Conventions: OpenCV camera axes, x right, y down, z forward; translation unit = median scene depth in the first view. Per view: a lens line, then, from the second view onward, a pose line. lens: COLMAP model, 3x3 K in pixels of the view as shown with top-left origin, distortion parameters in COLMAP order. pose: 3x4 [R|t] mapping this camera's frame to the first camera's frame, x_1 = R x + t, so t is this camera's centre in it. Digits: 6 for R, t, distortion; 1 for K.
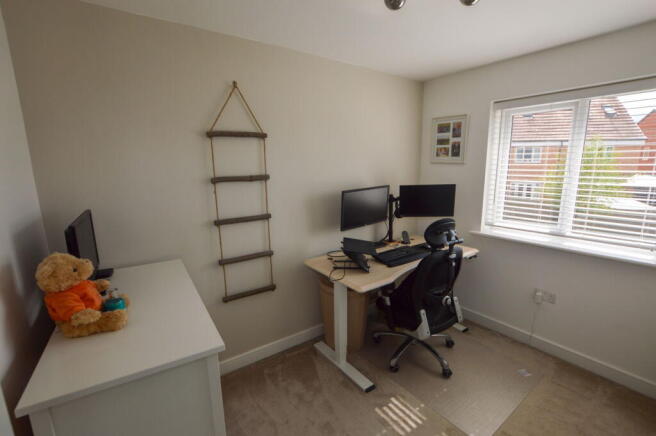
lens RADIAL K [[295.2, 0, 334.2], [0, 295.2, 222.1], [0, 0, 1]] dist [-0.029681, 0.000168]
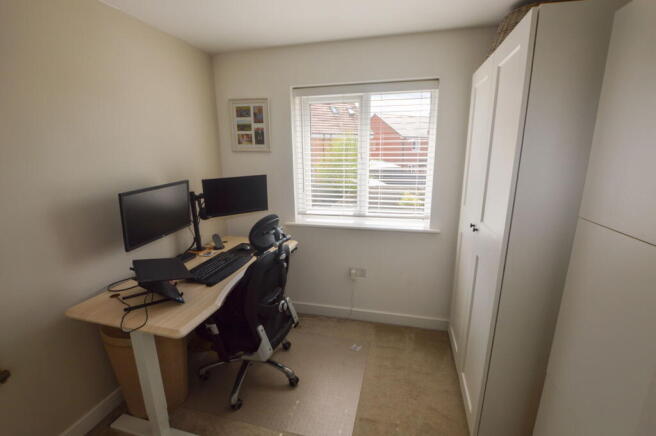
lens RADIAL K [[295.2, 0, 334.2], [0, 295.2, 222.1], [0, 0, 1]] dist [-0.029681, 0.000168]
pose [[0.769919, -0.143432, 0.621813, -0.014649], [0.121819, 0.989528, 0.077417, -0.030807], [-0.626406, 0.016144, 0.779330, 0.168775]]
